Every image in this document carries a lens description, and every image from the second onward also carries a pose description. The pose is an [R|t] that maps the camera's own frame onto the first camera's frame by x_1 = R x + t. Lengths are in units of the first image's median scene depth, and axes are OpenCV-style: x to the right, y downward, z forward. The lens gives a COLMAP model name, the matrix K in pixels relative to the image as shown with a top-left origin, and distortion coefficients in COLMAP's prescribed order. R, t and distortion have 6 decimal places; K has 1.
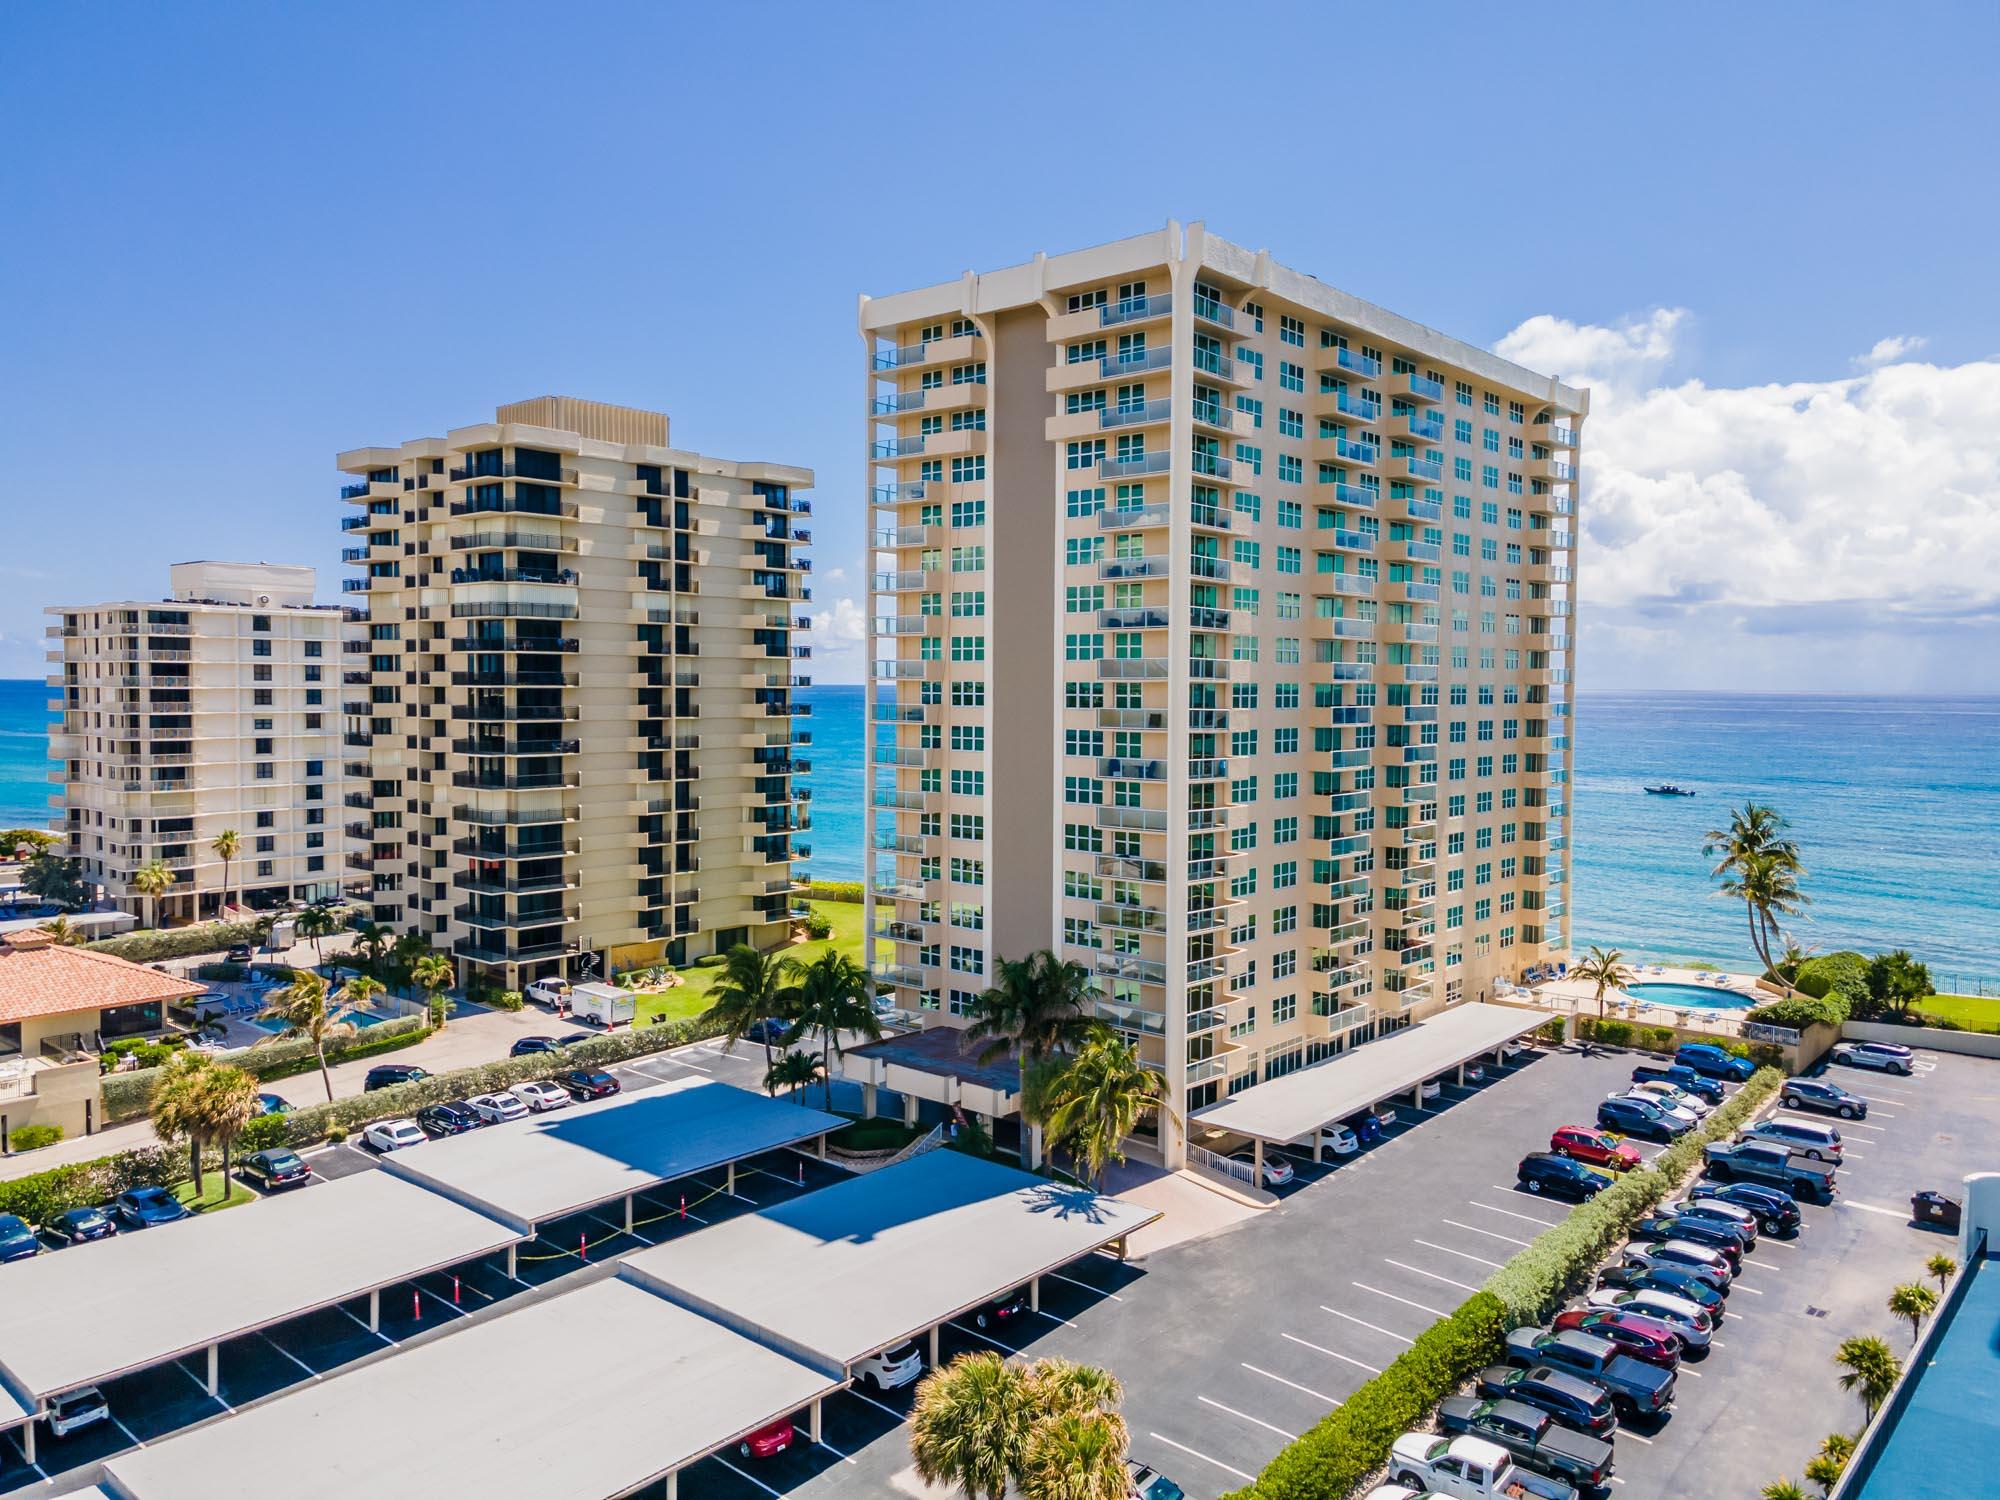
lens RADIAL K [[1439.8, 0, 1003.2], [0, 1439.8, 736.8], [0, 0, 1]] dist [0.043730, -0.001520]
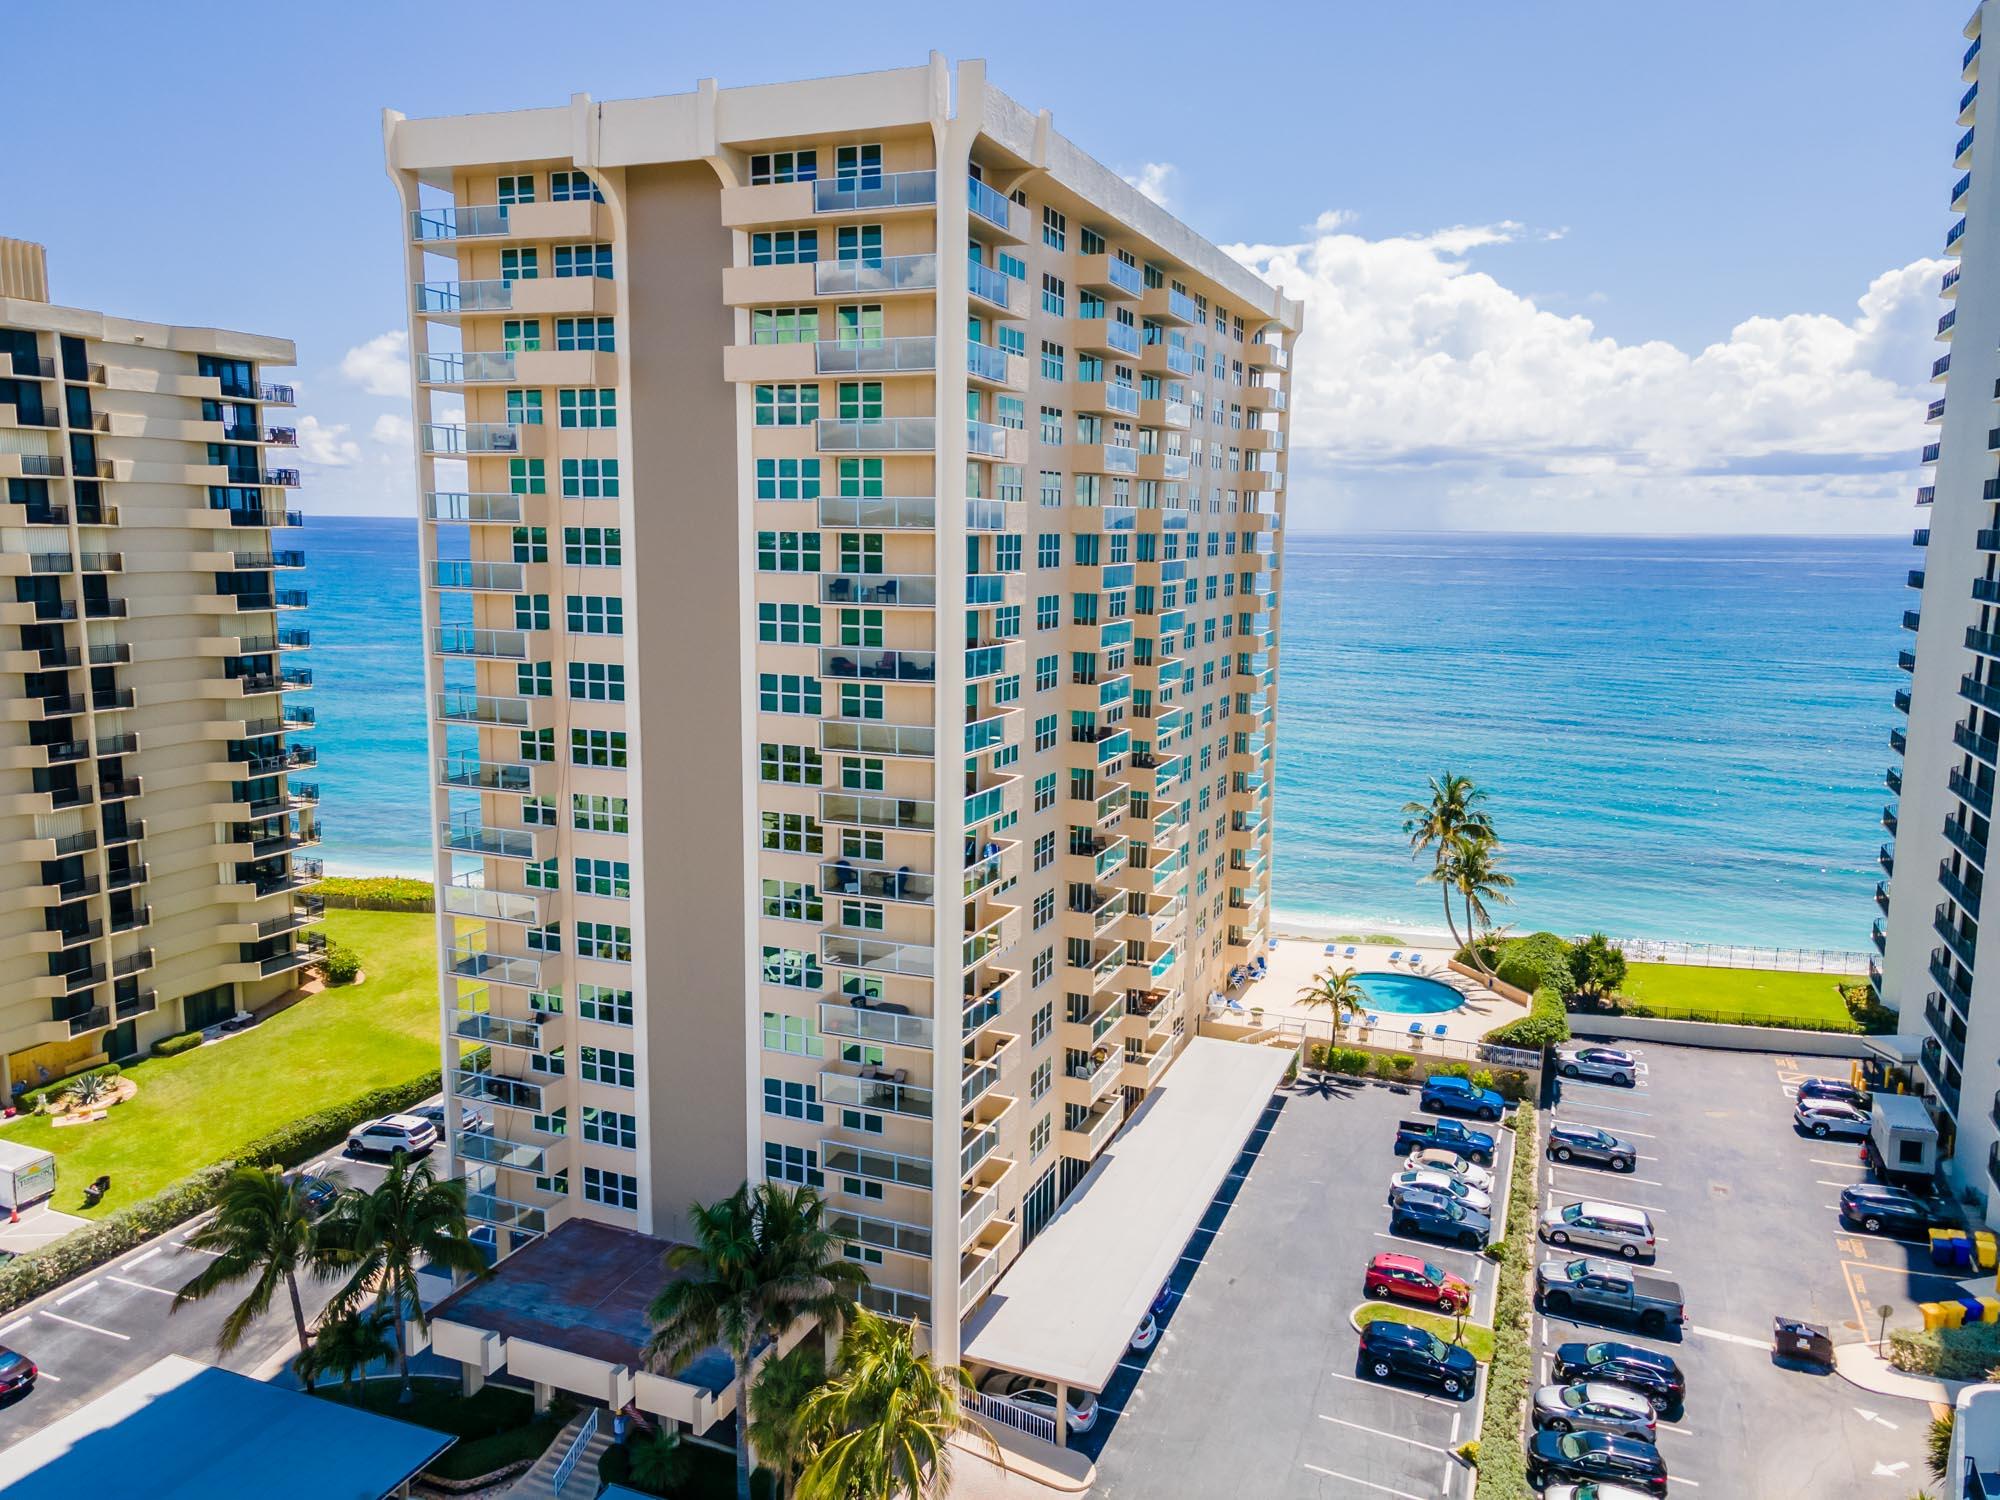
lens RADIAL K [[1439.8, 0, 1004.6], [0, 1439.8, 737.1], [0, 0, 1]] dist [0.043730, -0.001520]
pose [[0.945958, -0.042677, 0.321469, -0.044829], [0.005934, 0.993415, 0.114422, -0.079935], [-0.324235, -0.106331, 0.939982, 0.218526]]
